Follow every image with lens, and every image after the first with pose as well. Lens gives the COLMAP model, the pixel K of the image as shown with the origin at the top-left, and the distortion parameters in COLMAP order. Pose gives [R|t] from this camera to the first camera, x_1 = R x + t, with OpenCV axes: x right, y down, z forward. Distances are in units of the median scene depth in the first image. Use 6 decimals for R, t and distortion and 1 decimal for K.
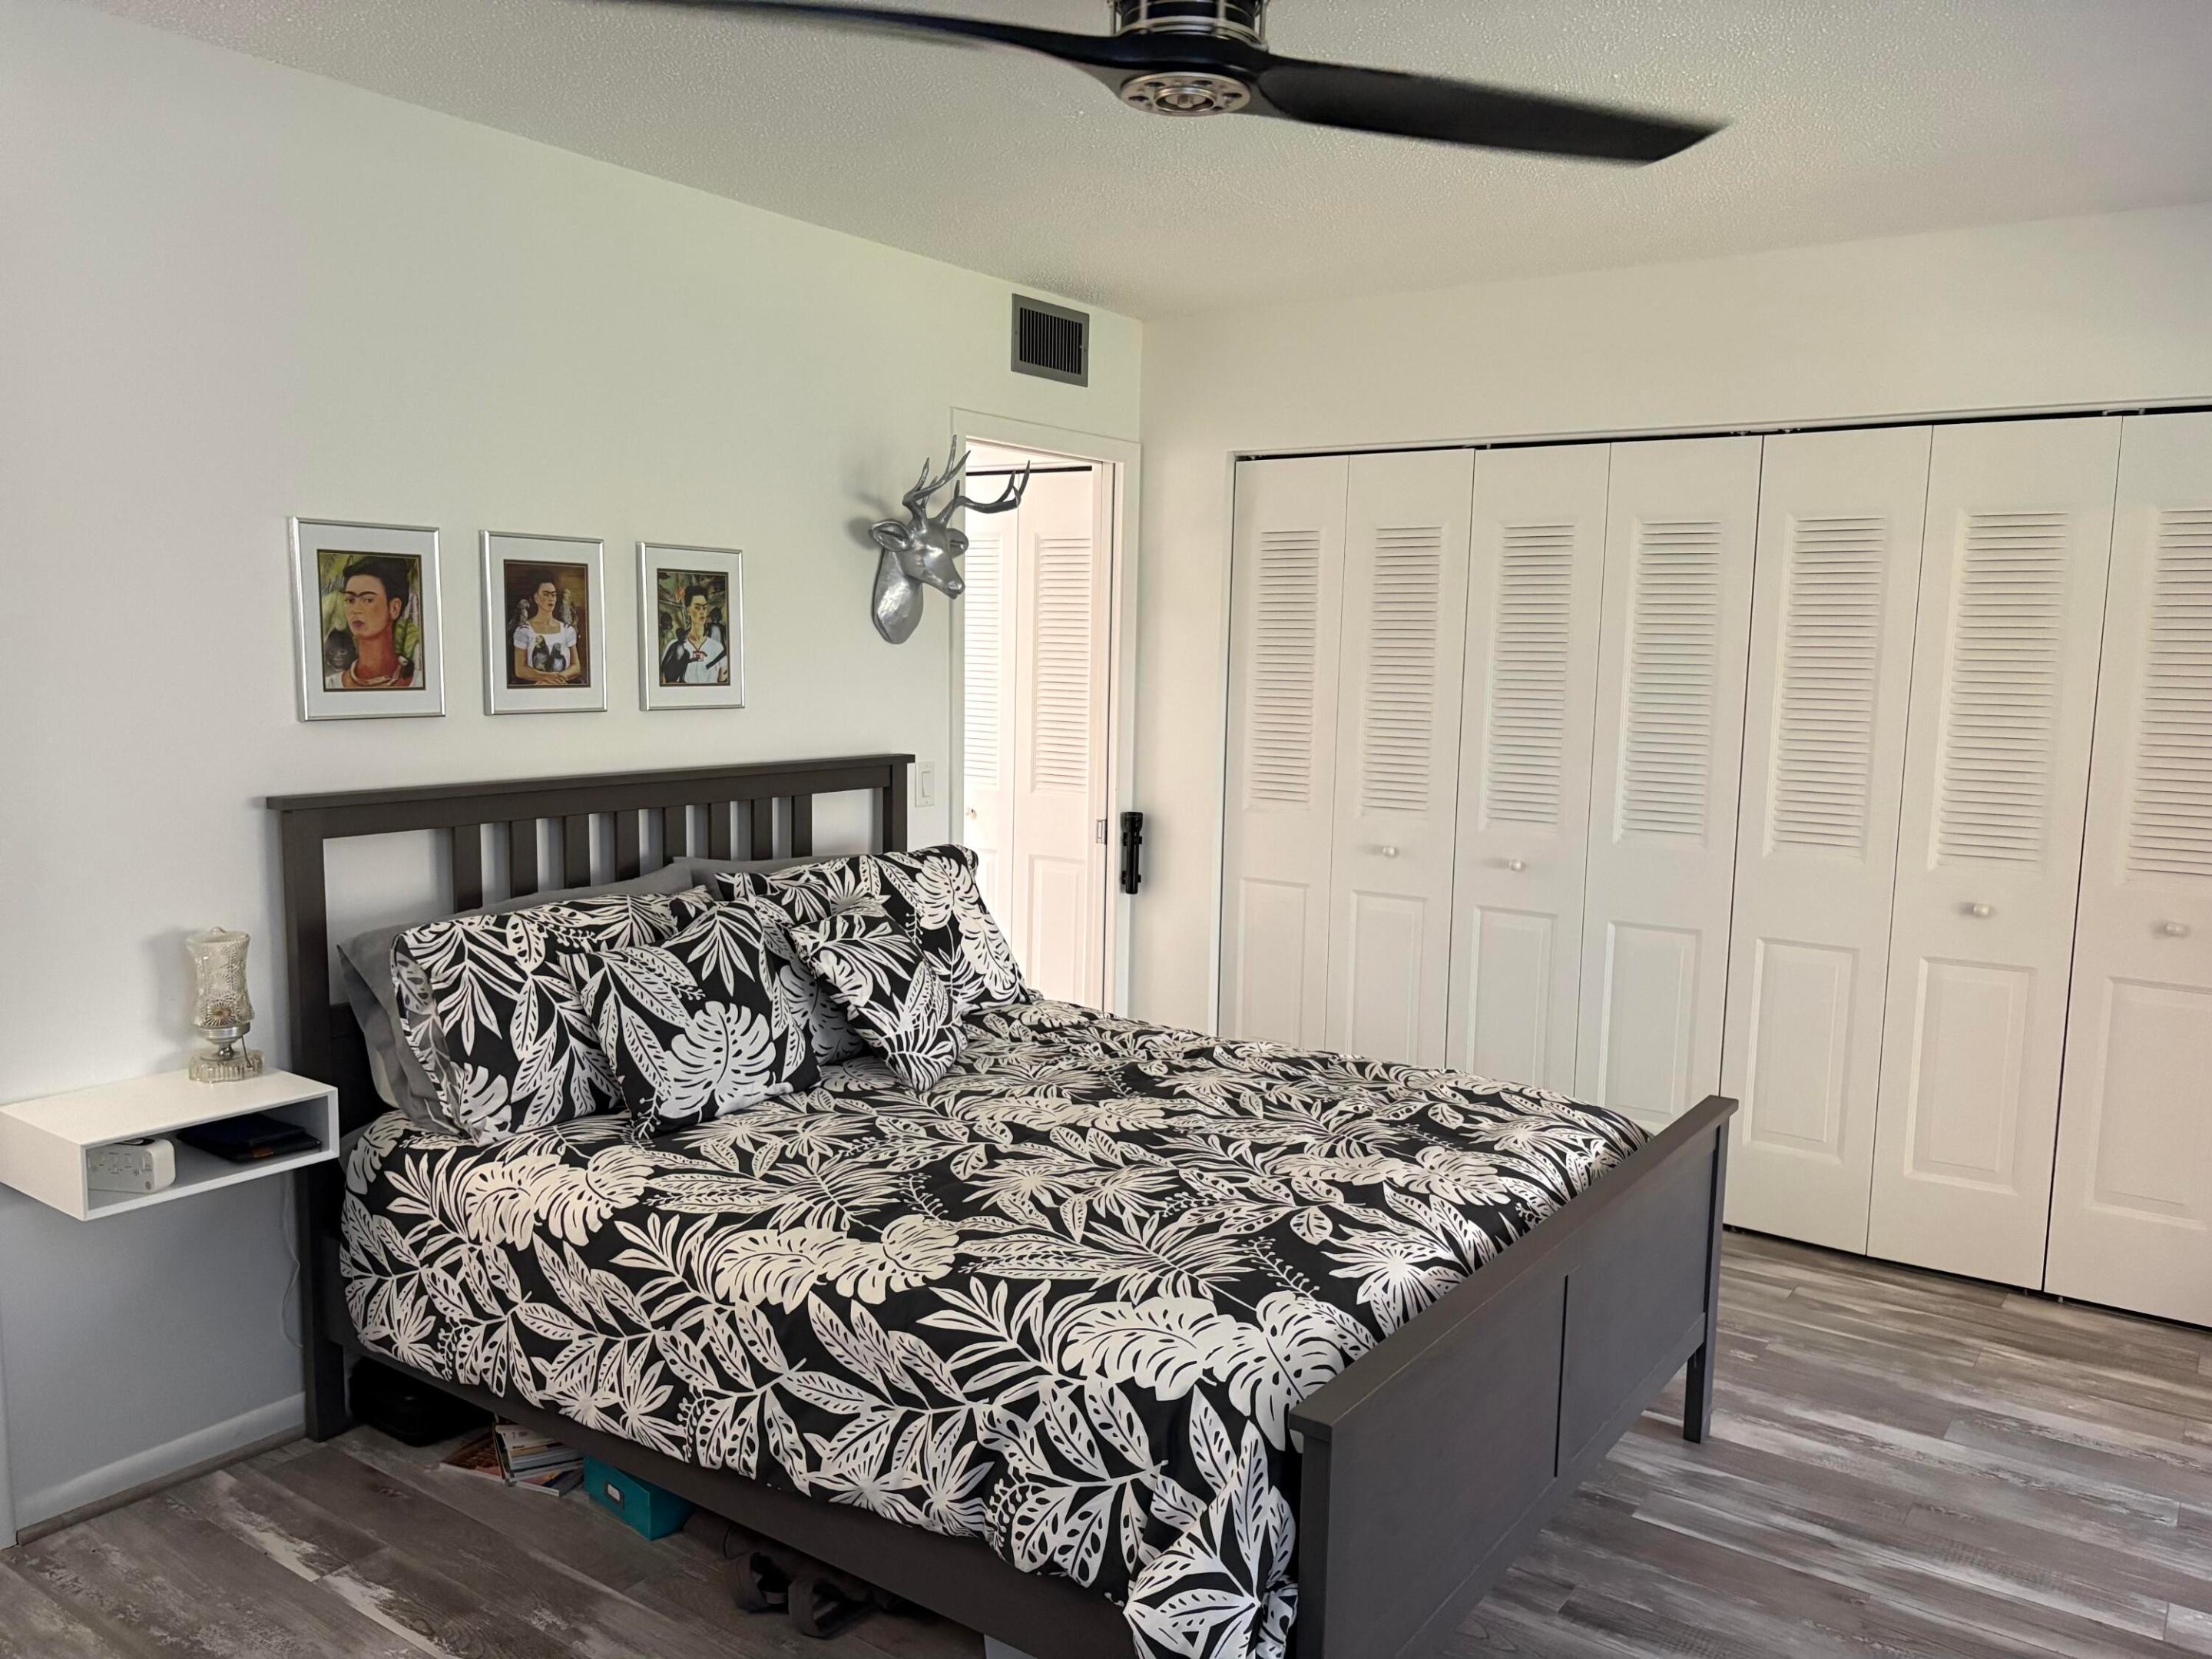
lens RADIAL K [[1679.5, 0, 1102.6], [0, 1679.5, 834.8], [0, 0, 1]] dist [0.056394, -0.046753]
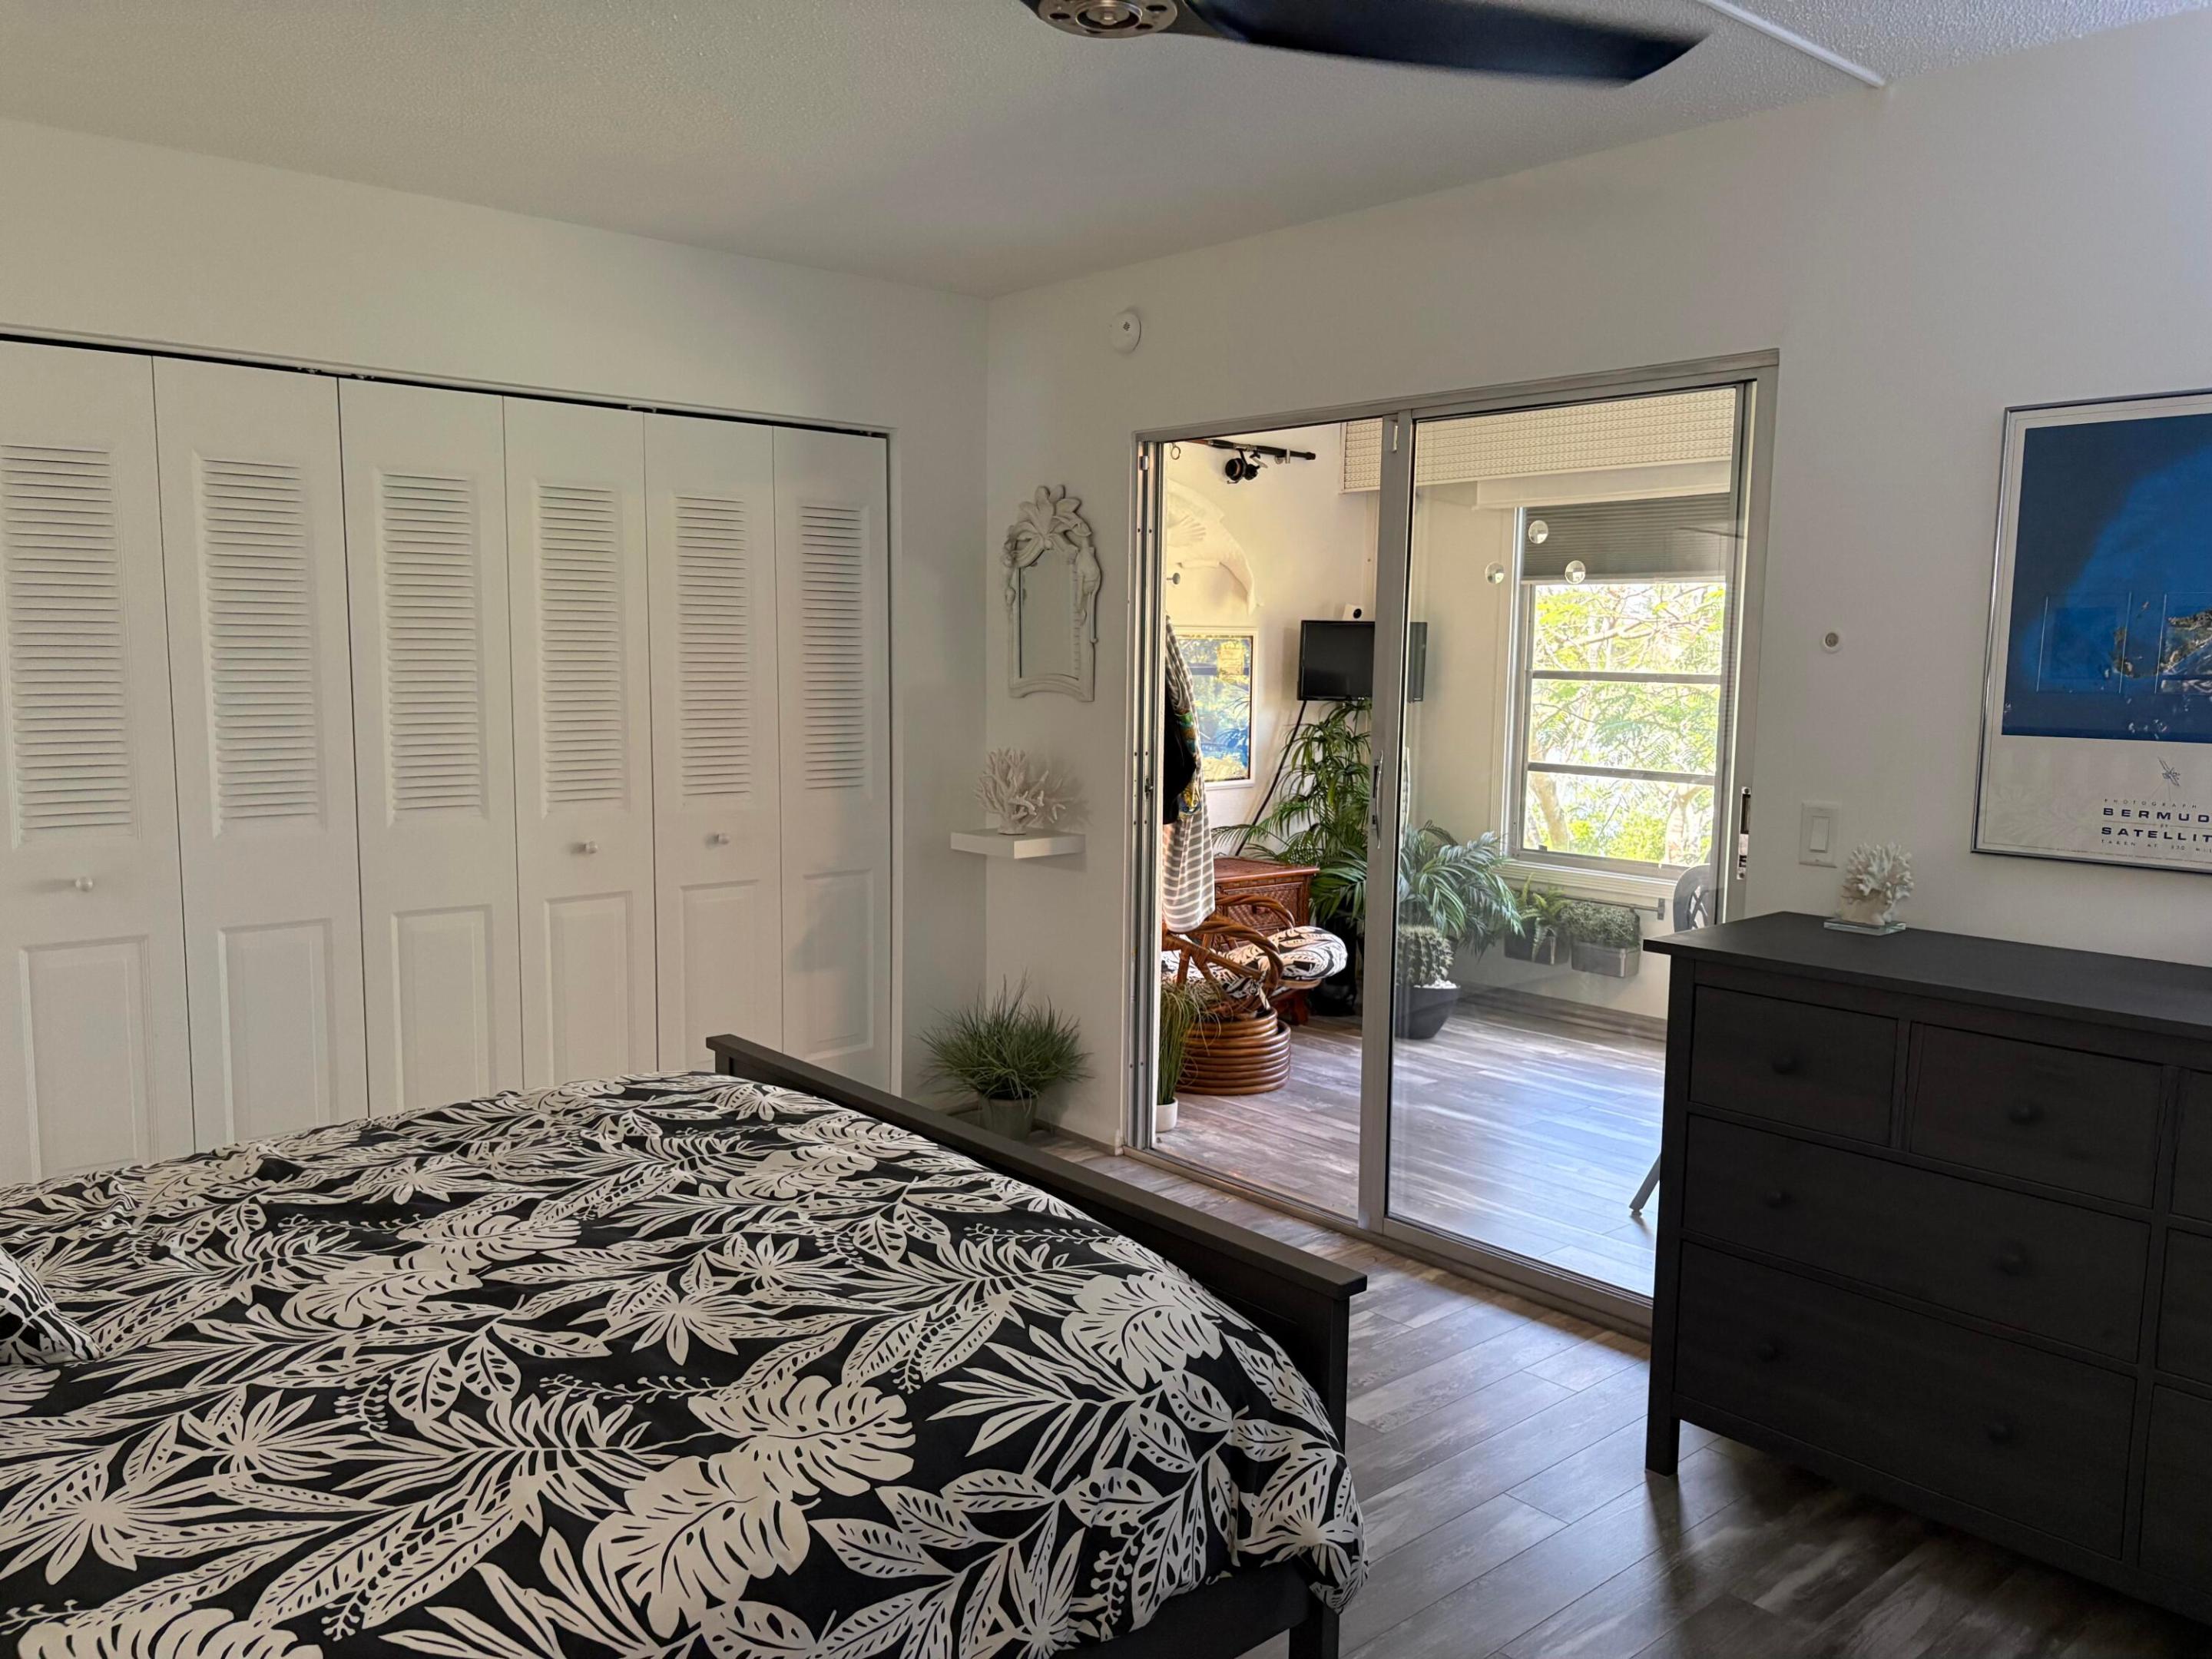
lens RADIAL K [[1679.5, 0, 1100.6], [0, 1679.5, 833.3], [0, 0, 1]] dist [0.056394, -0.046753]
pose [[0.243296, -0.125228, 0.961834, -0.642366], [0.106337, 0.989097, 0.101880, -0.057740], [-0.964106, 0.077492, 0.253959, 0.560740]]
